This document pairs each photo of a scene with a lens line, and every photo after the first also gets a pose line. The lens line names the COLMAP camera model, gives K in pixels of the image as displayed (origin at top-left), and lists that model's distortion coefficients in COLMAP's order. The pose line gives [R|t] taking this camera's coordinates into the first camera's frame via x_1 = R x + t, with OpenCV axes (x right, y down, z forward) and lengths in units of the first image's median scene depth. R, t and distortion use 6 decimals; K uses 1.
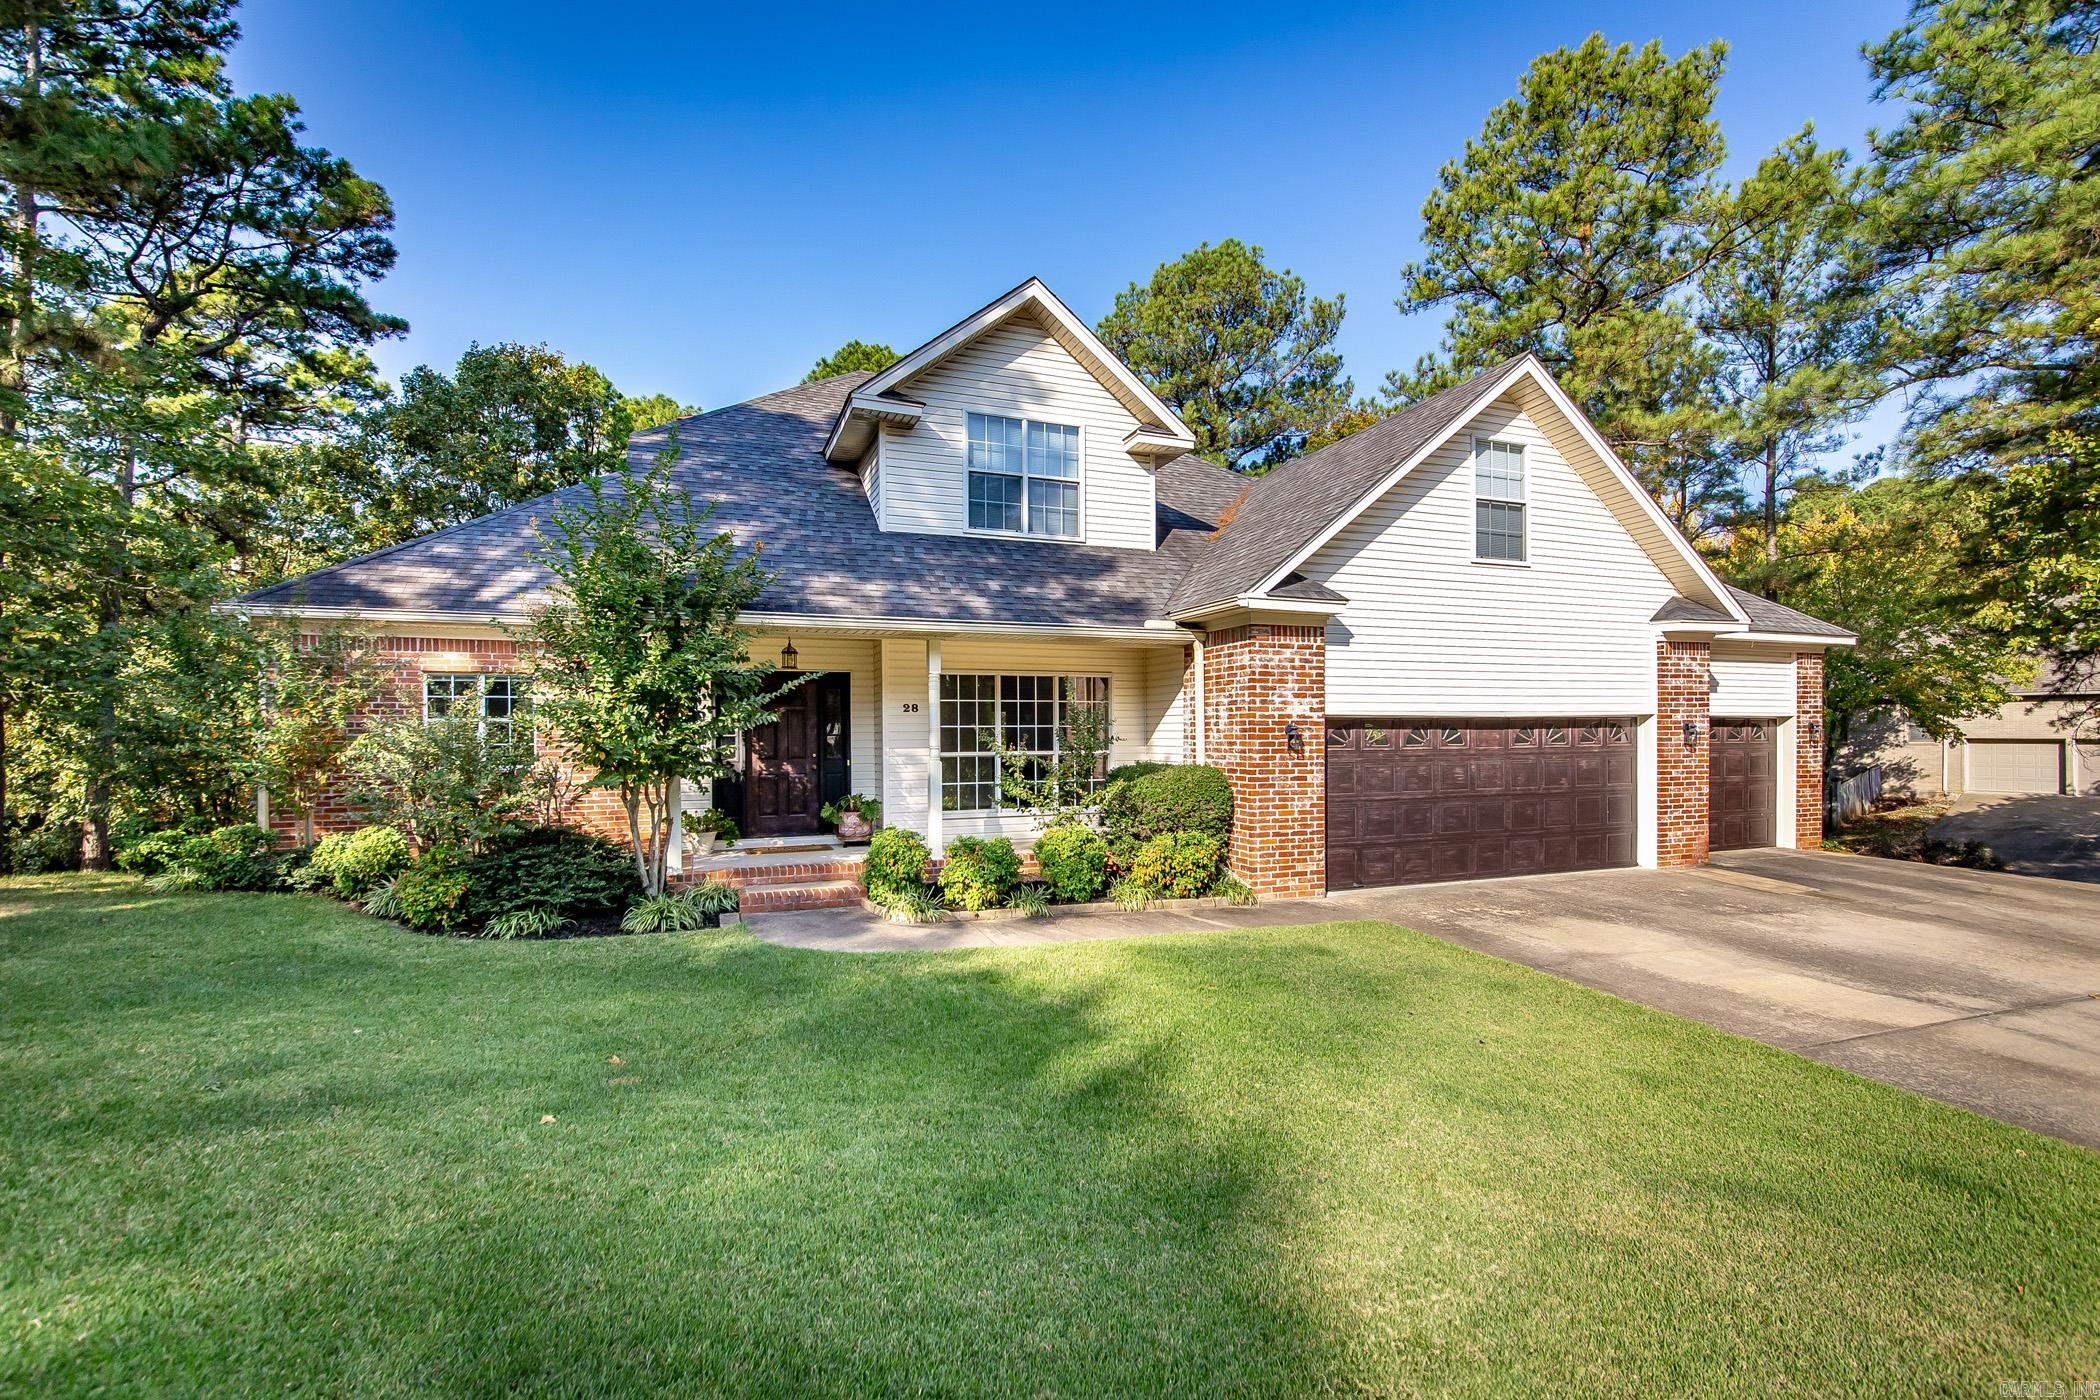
lens RADIAL K [[880.7, 0, 1039.4], [0, 880.7, 740.9], [0, 0, 1]] dist [-0.000883, -0.000131]
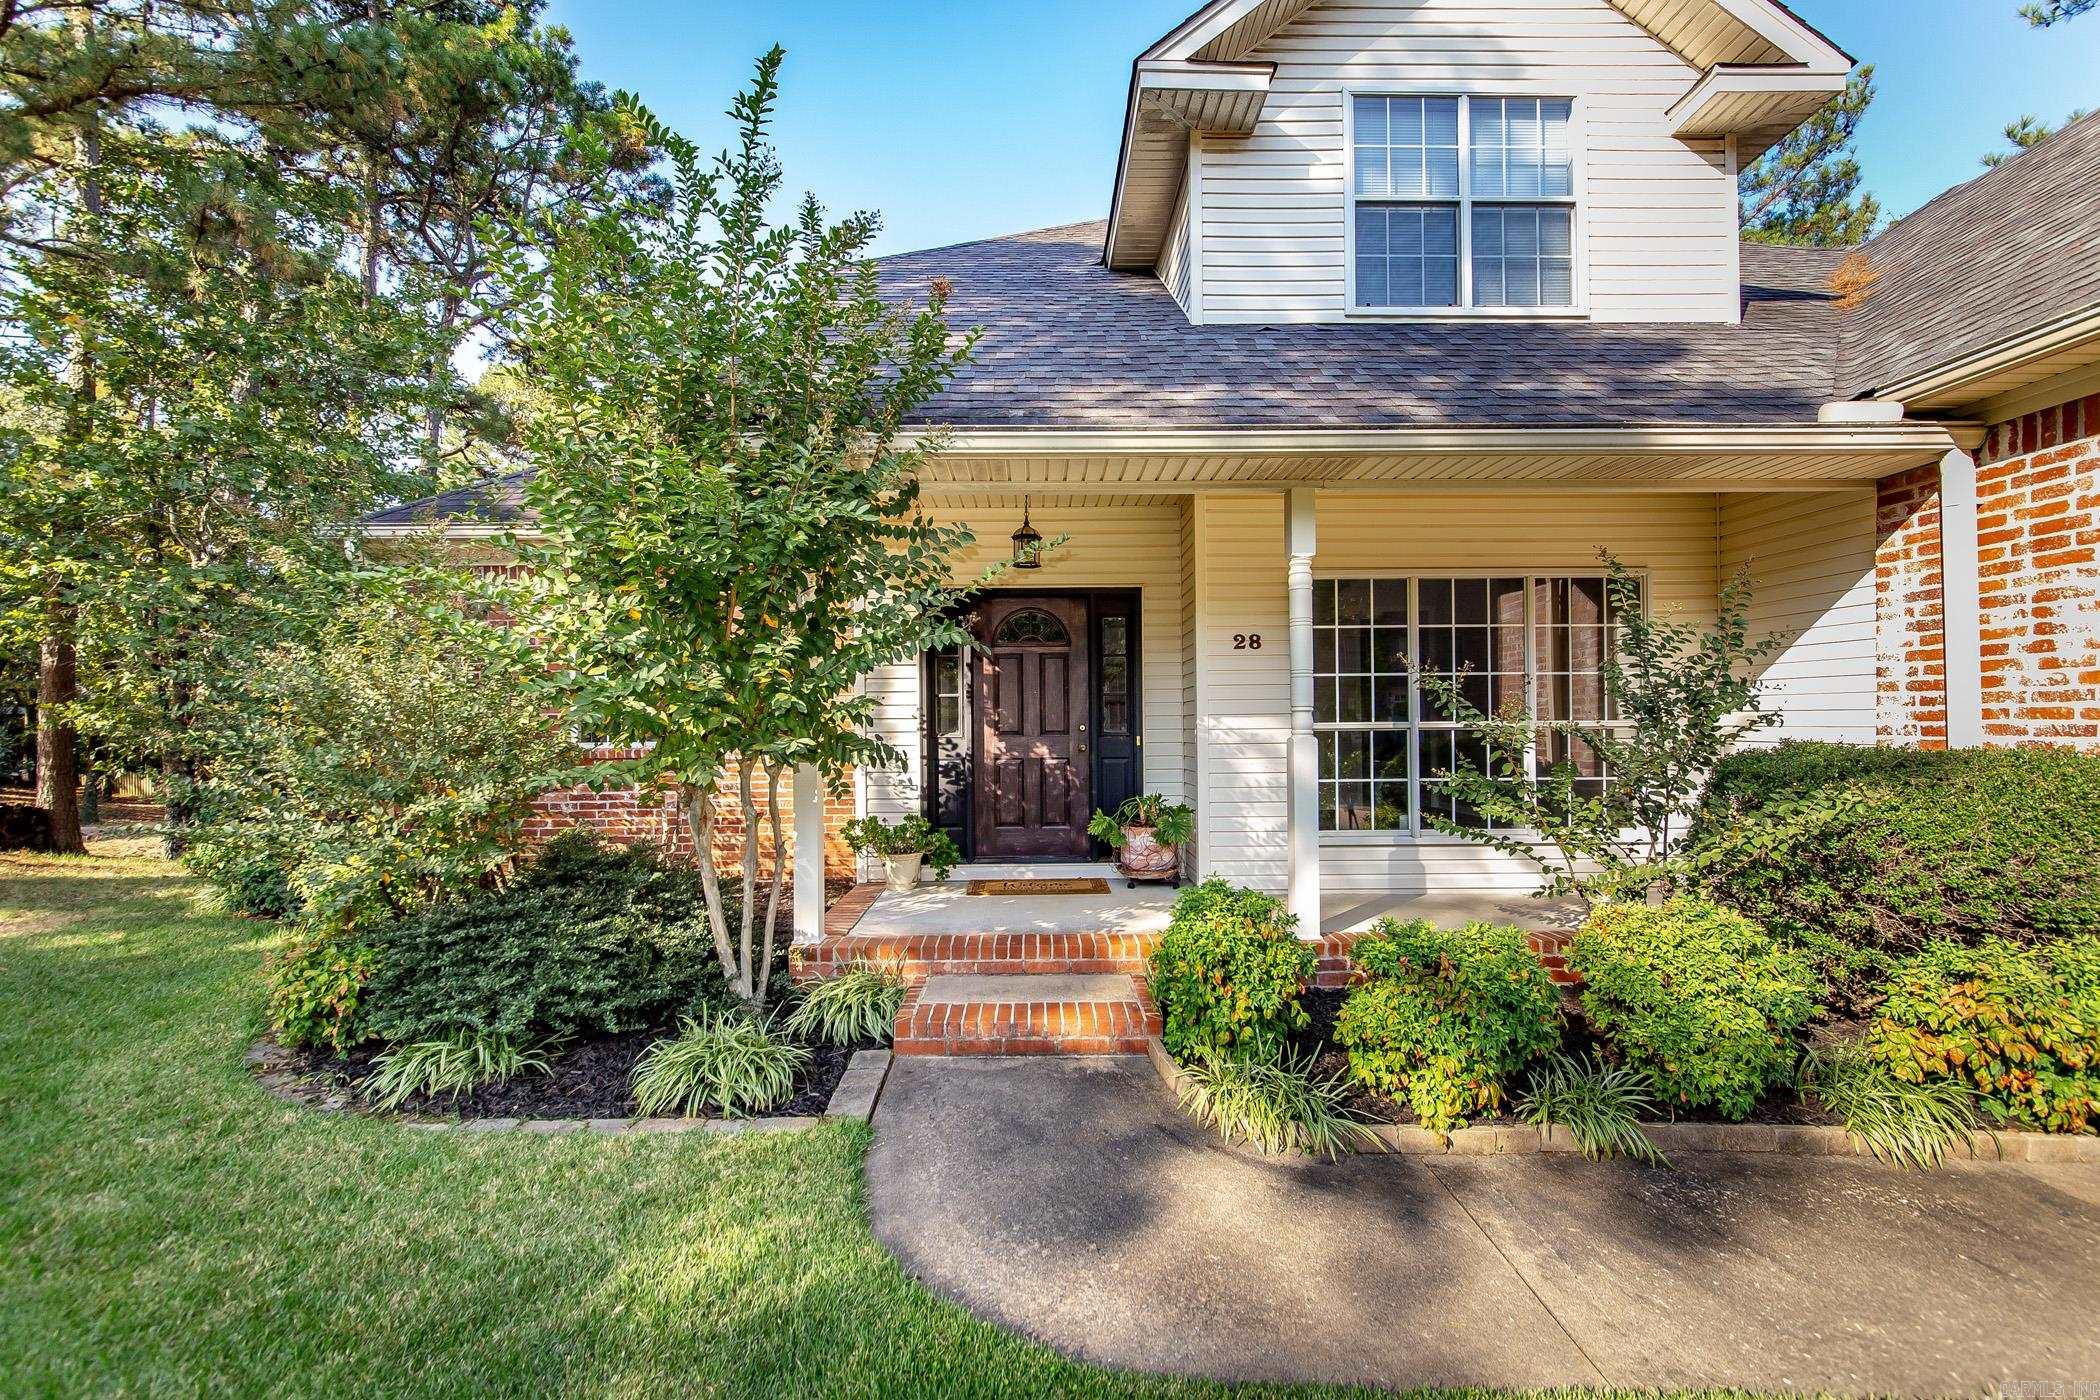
lens RADIAL K [[898.2, 0, 1044.7], [0, 898.2, 718.4], [0, 0, 1]] dist [0.000160, 0.000081]
pose [[0.941513, -0.001406, -0.336974, -0.075843], [-0.001725, 0.999958, -0.008993, 0.015437], [0.336973, 0.009048, 0.941471, 0.427146]]
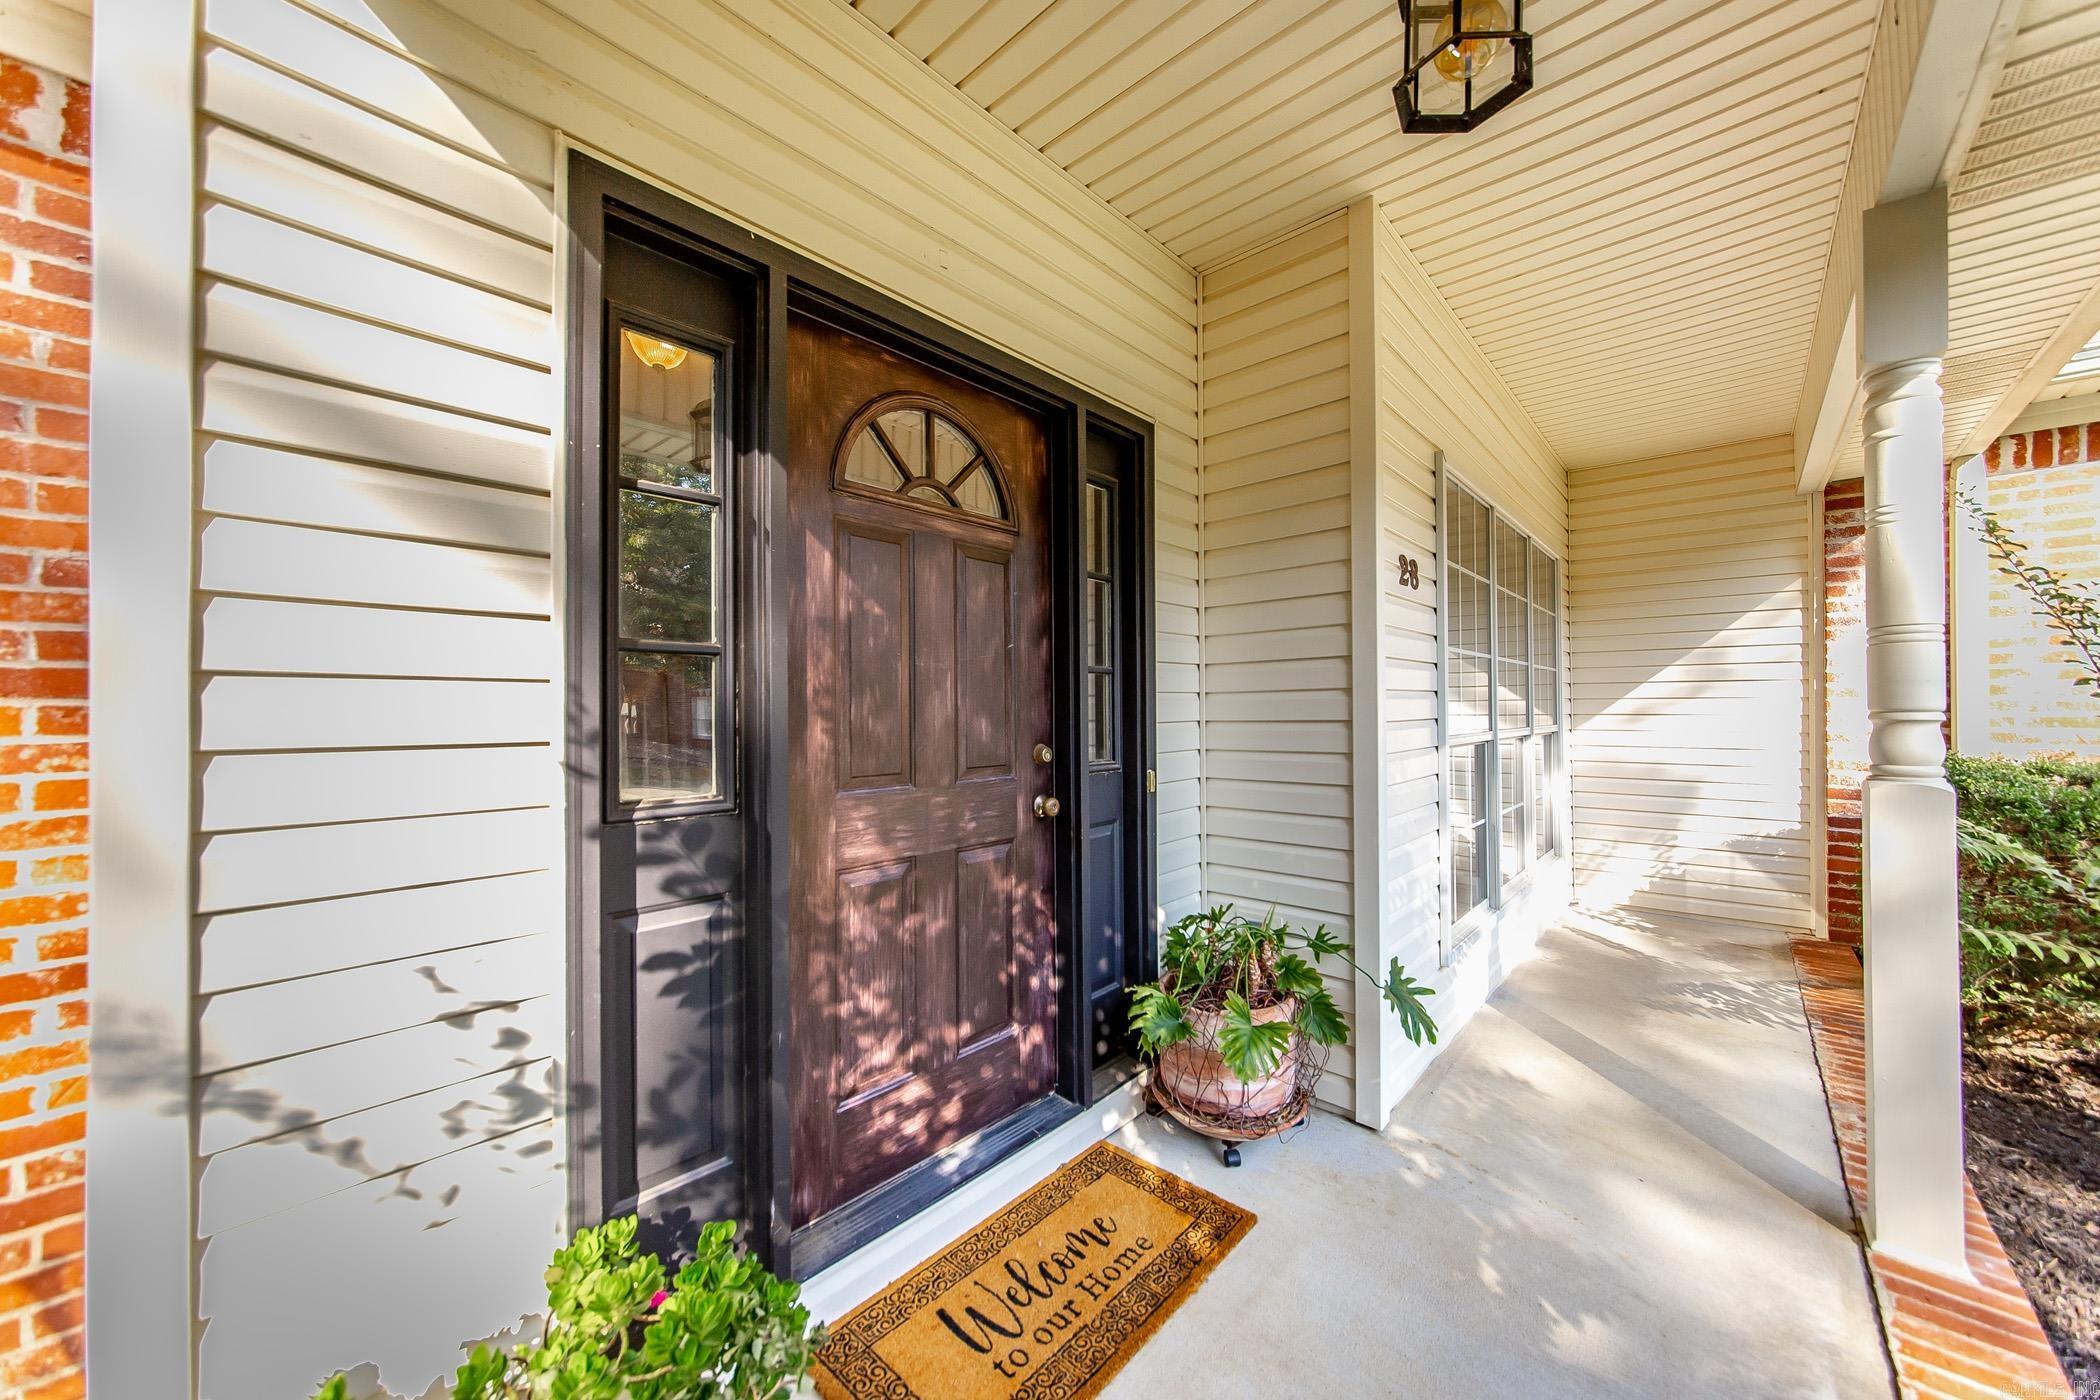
lens RADIAL K [[765.5, 0, 1050.0], [0, 765.5, 700.0], [0, 0, 1]] dist [-0.000062, 0.000010]
pose [[0.888079, 0.008650, 0.459609, -0.341285], [0.000976, 0.999785, -0.020703, 0.006399], [-0.459689, 0.018835, 0.887880, 0.820062]]
